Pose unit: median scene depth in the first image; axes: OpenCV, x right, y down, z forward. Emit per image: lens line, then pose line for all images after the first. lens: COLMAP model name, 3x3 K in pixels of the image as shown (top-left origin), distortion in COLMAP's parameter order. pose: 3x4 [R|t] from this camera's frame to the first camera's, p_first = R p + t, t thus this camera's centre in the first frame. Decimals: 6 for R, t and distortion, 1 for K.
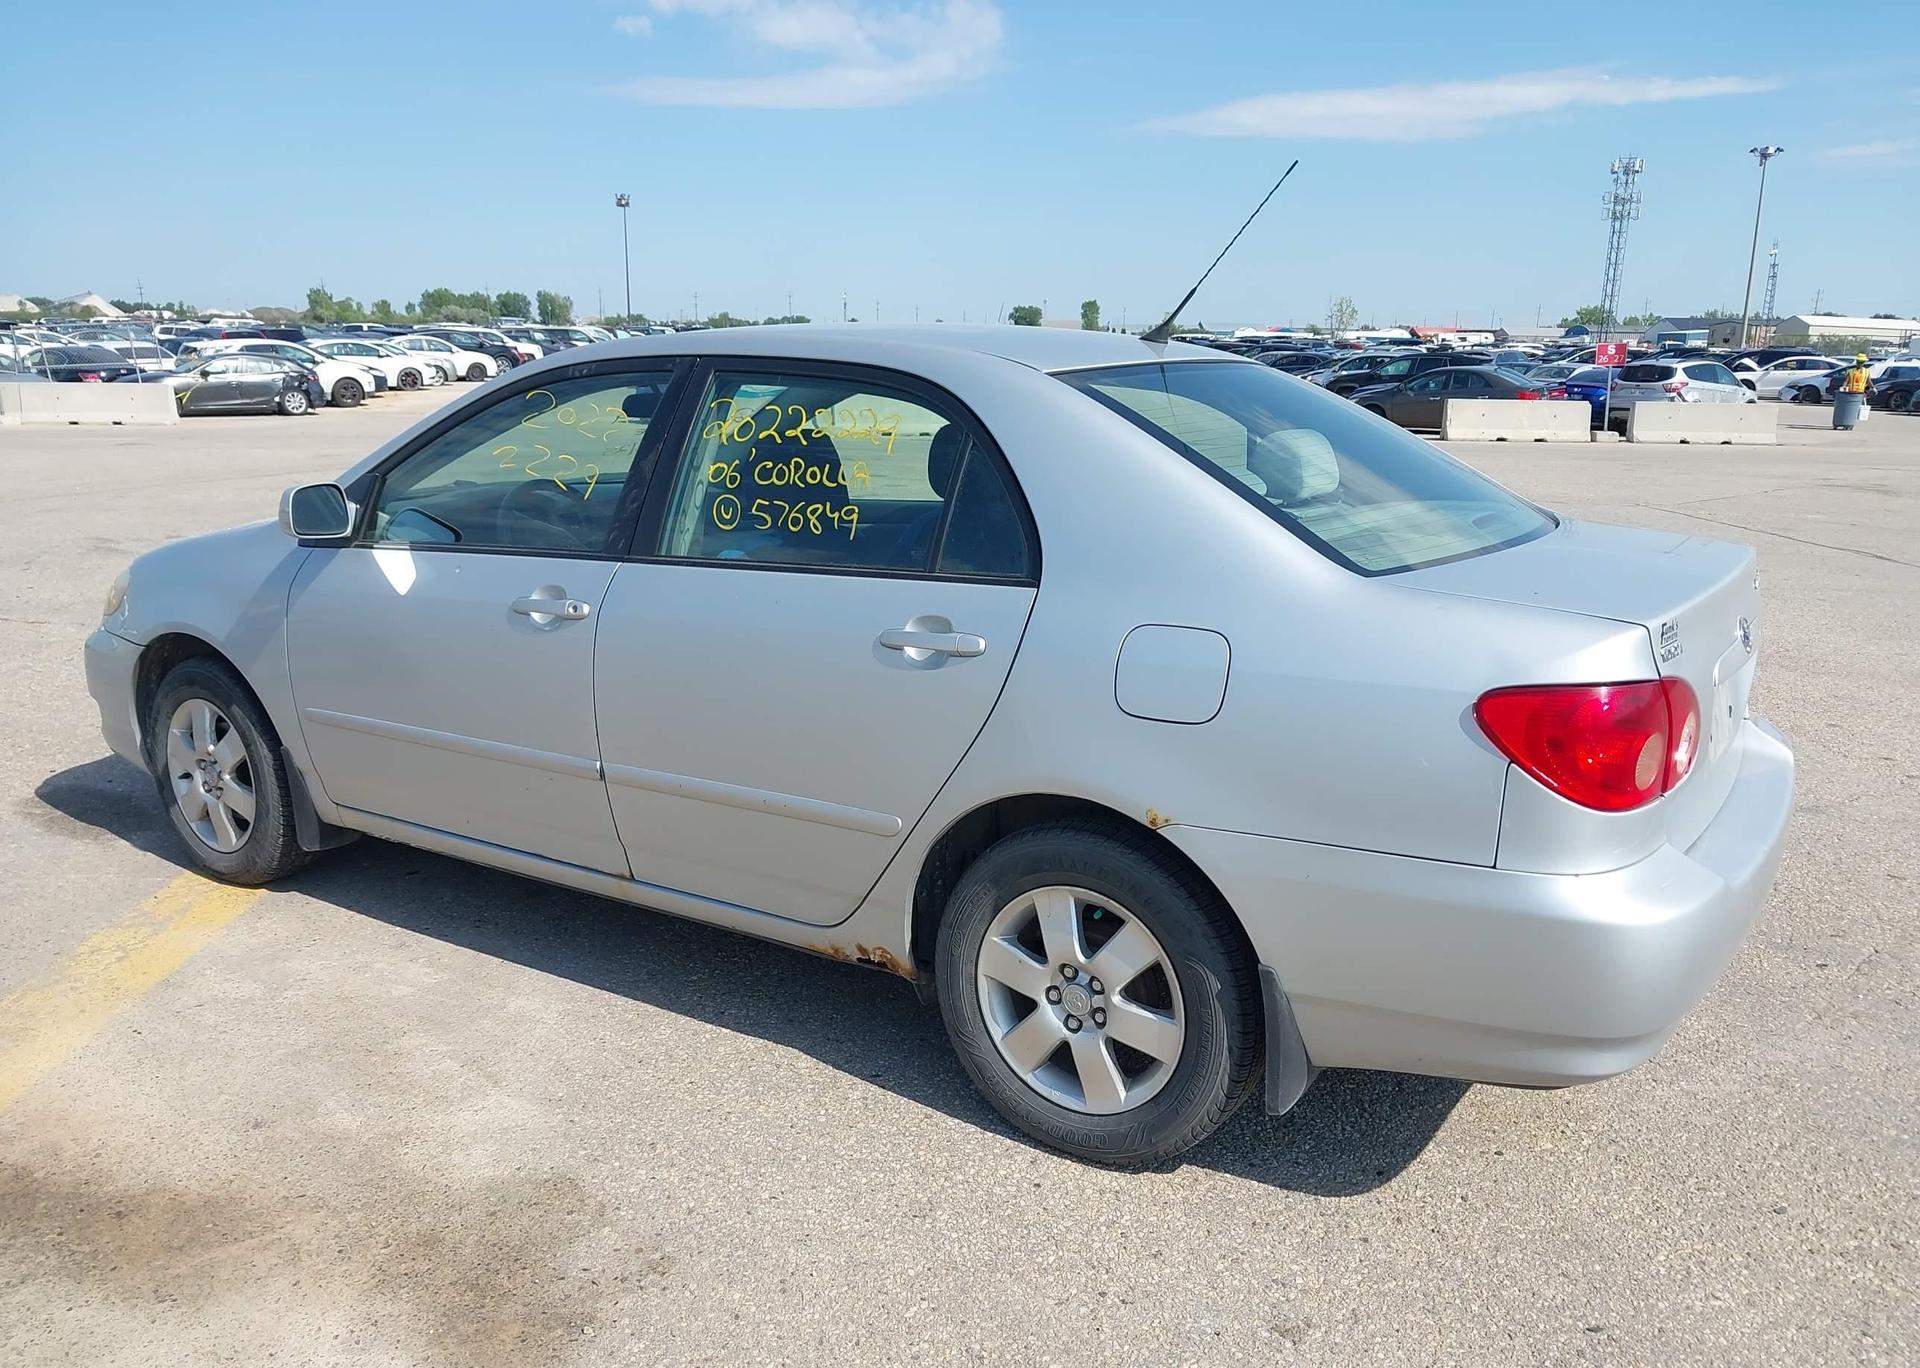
lens RADIAL K [[1542.5, 0, 955.7], [0, 1542.5, 691.9], [0, 0, 1]] dist [-0.004044, 0.005364]
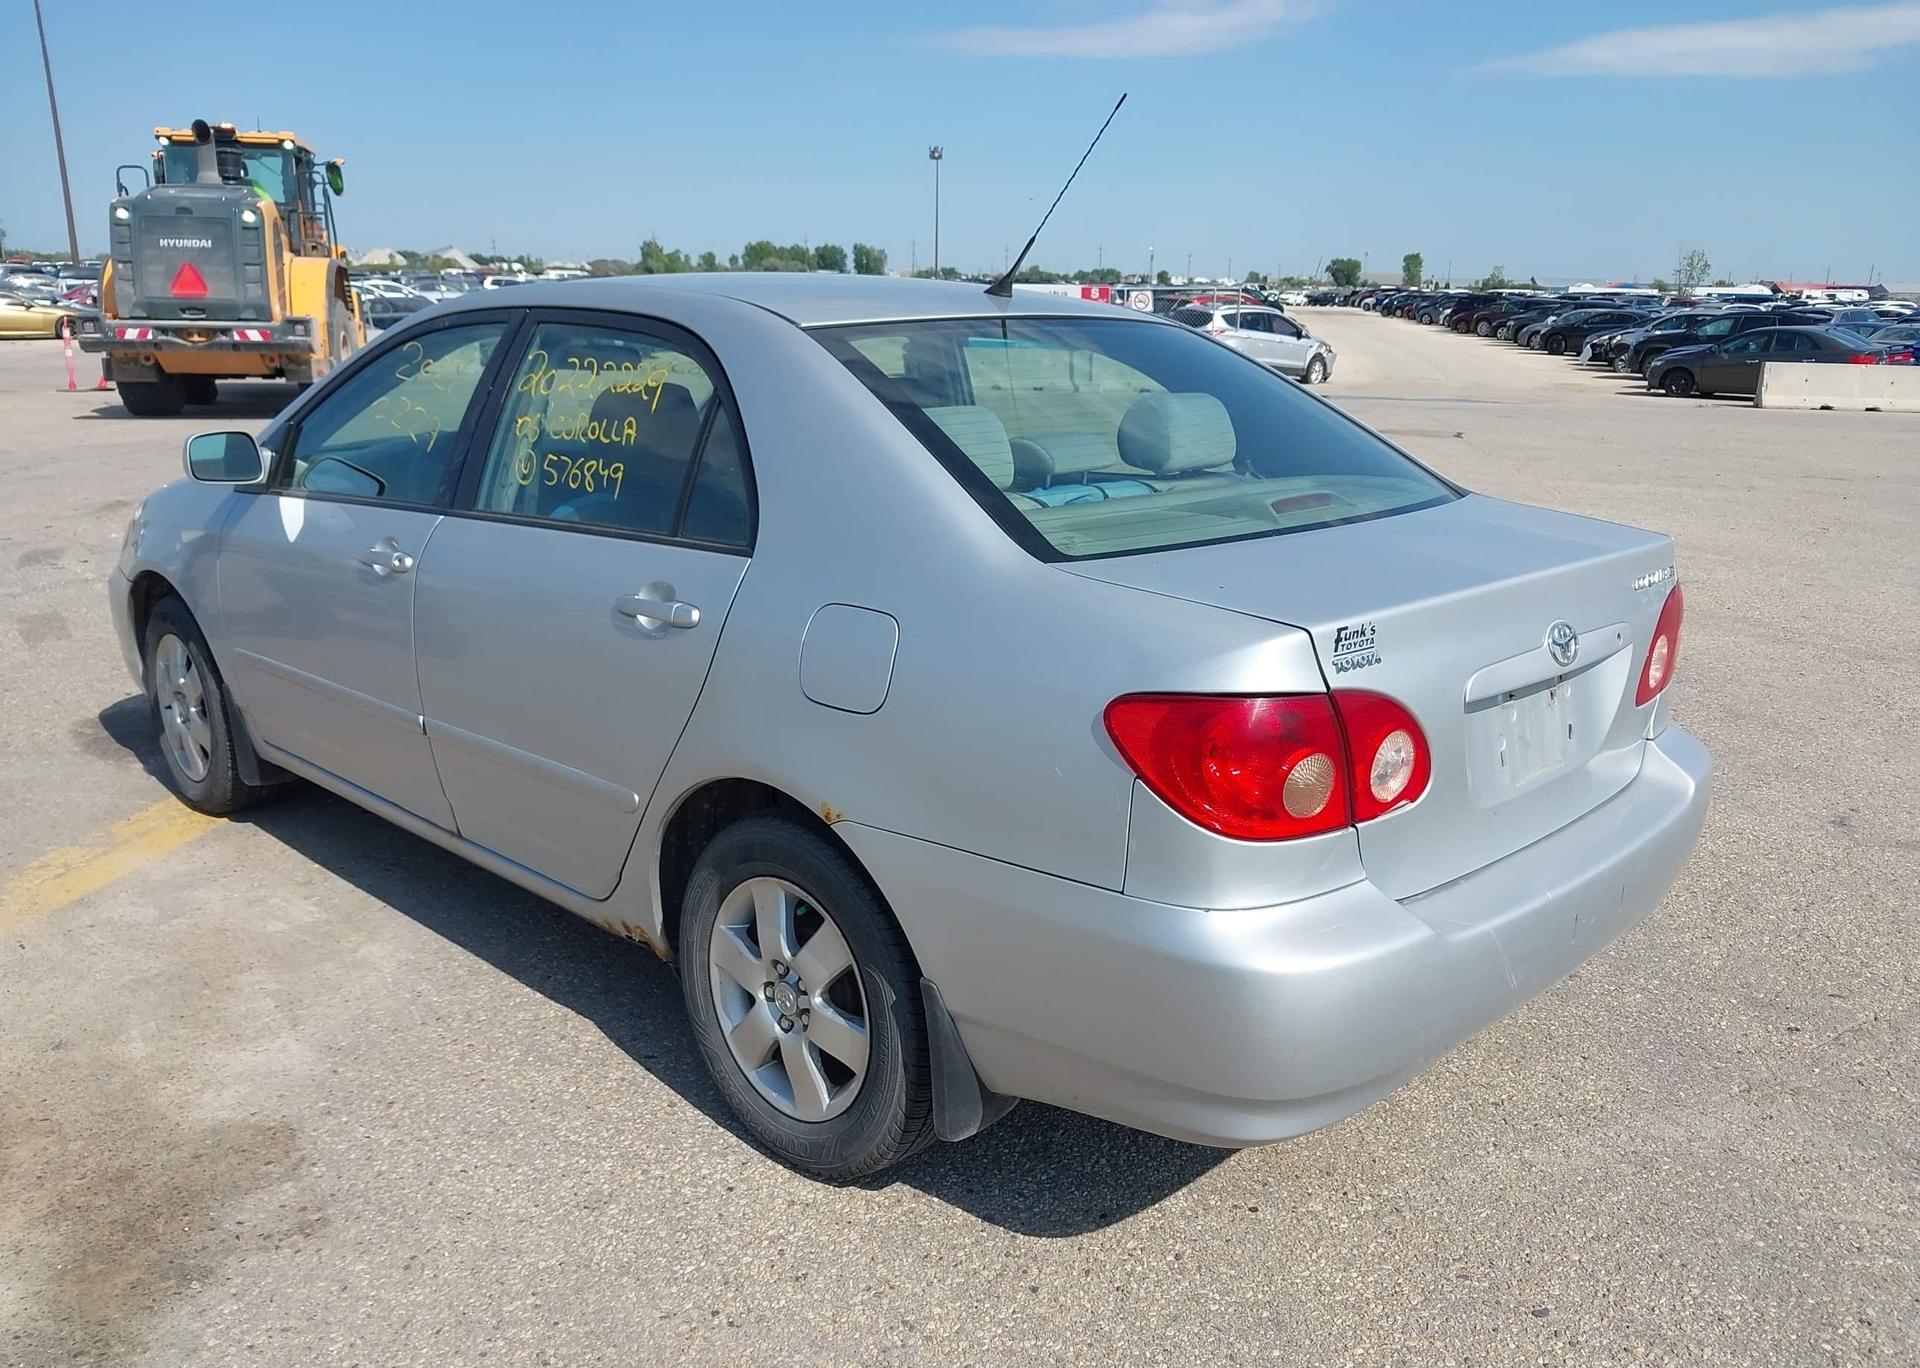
lens RADIAL K [[1542.5, 0, 959.2], [0, 1542.5, 714.7], [0, 0, 1]] dist [-0.004044, 0.005364]
pose [[0.981387, 0.054898, -0.184029, 0.259051], [-0.047103, 0.997808, 0.046471, -0.016342], [0.186176, -0.036938, 0.981822, 0.076508]]
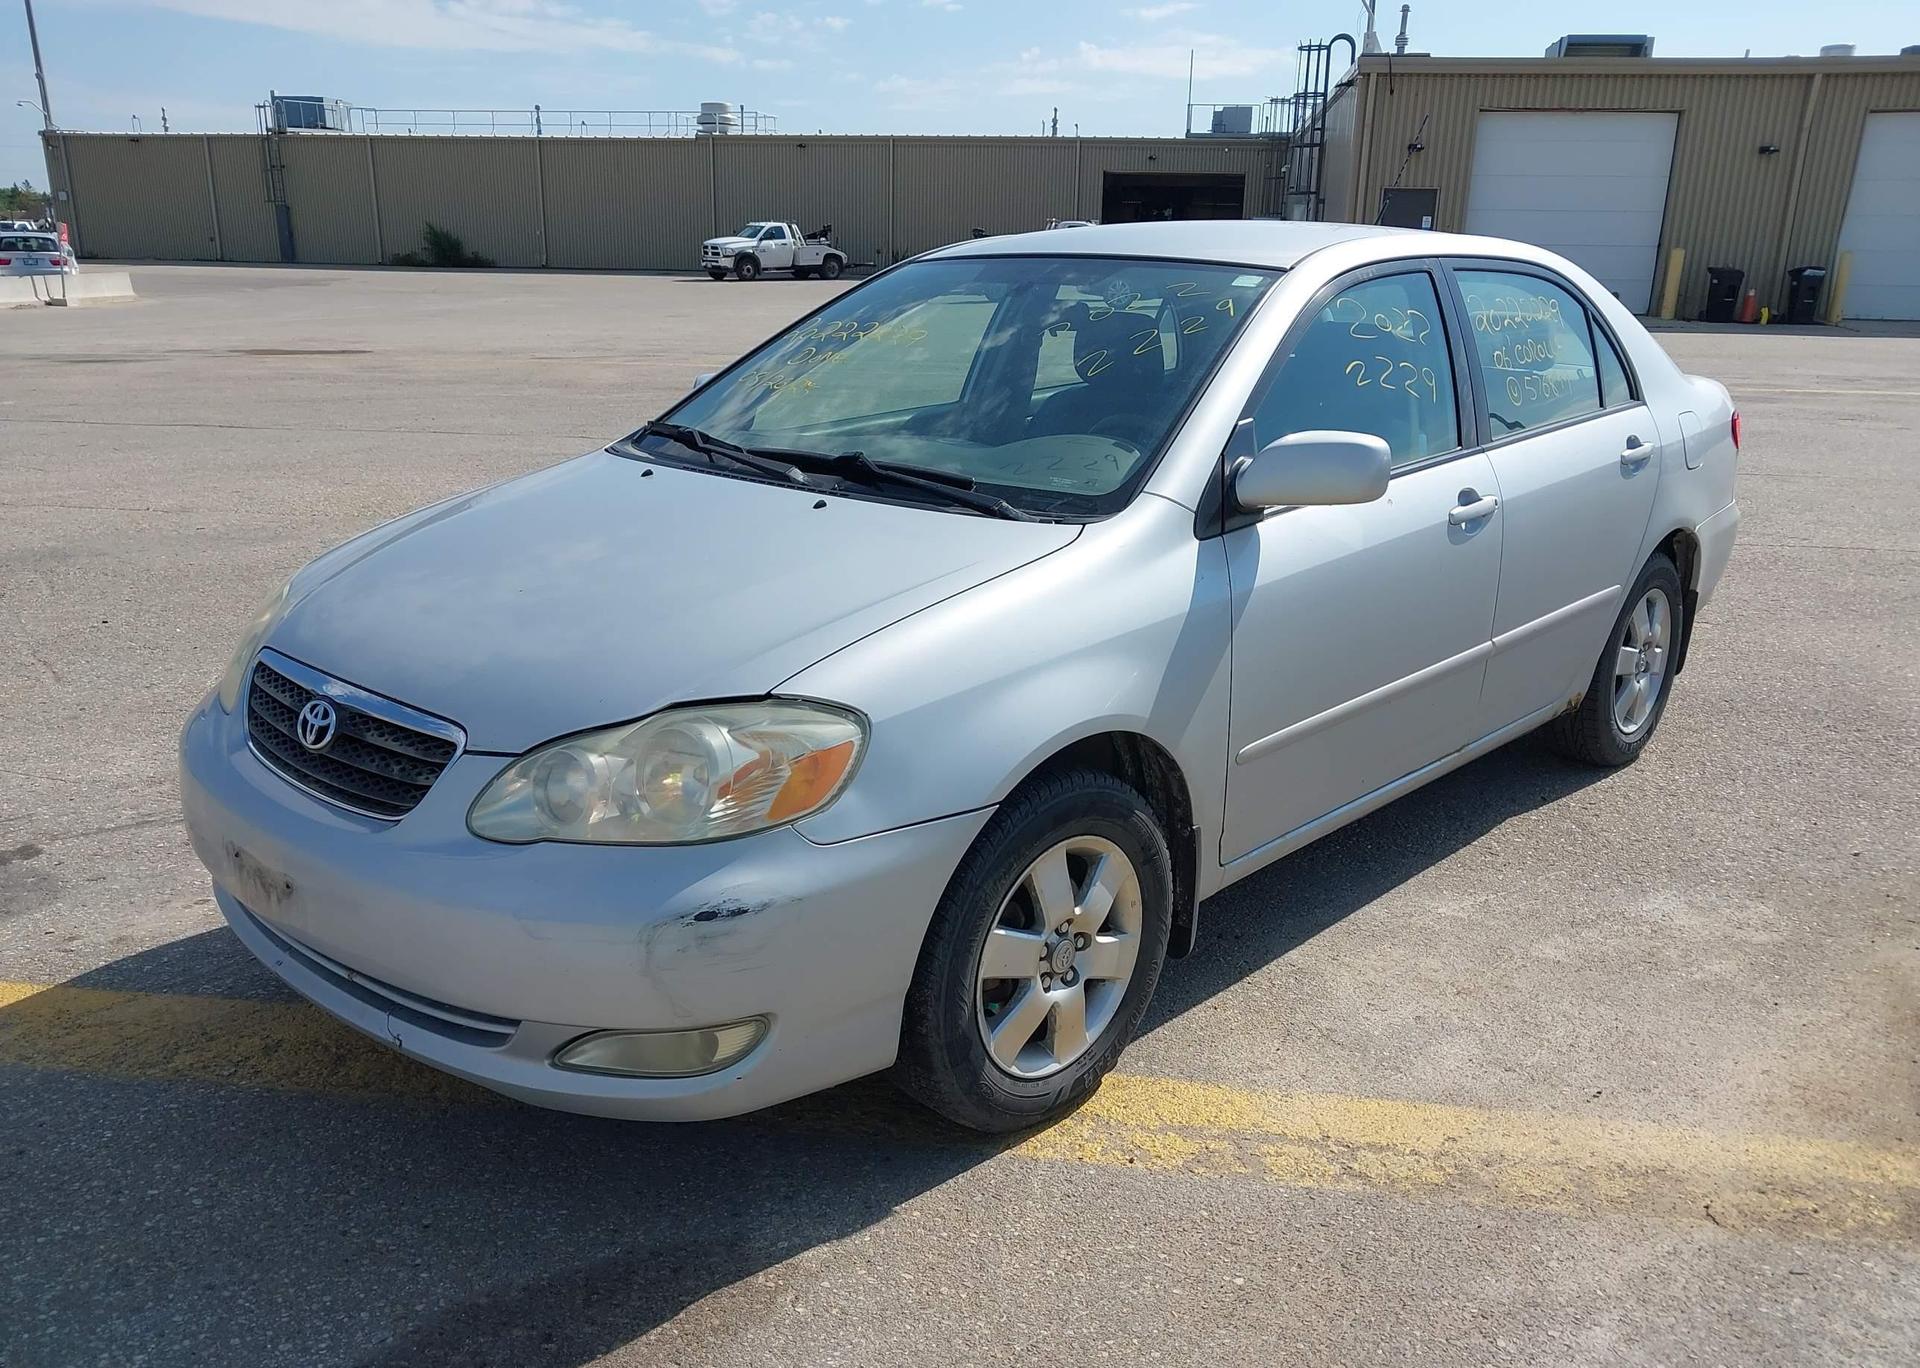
lens RADIAL K [[1542.5, 0, 963.7], [0, 1542.5, 708.0], [0, 0, 1]] dist [-0.004044, 0.005364]
pose [[0.166390, -0.291175, 0.942089, -1.175066], [0.204548, 0.944817, 0.255891, -0.231942], [-0.964611, 0.150125, 0.216767, 1.004068]]
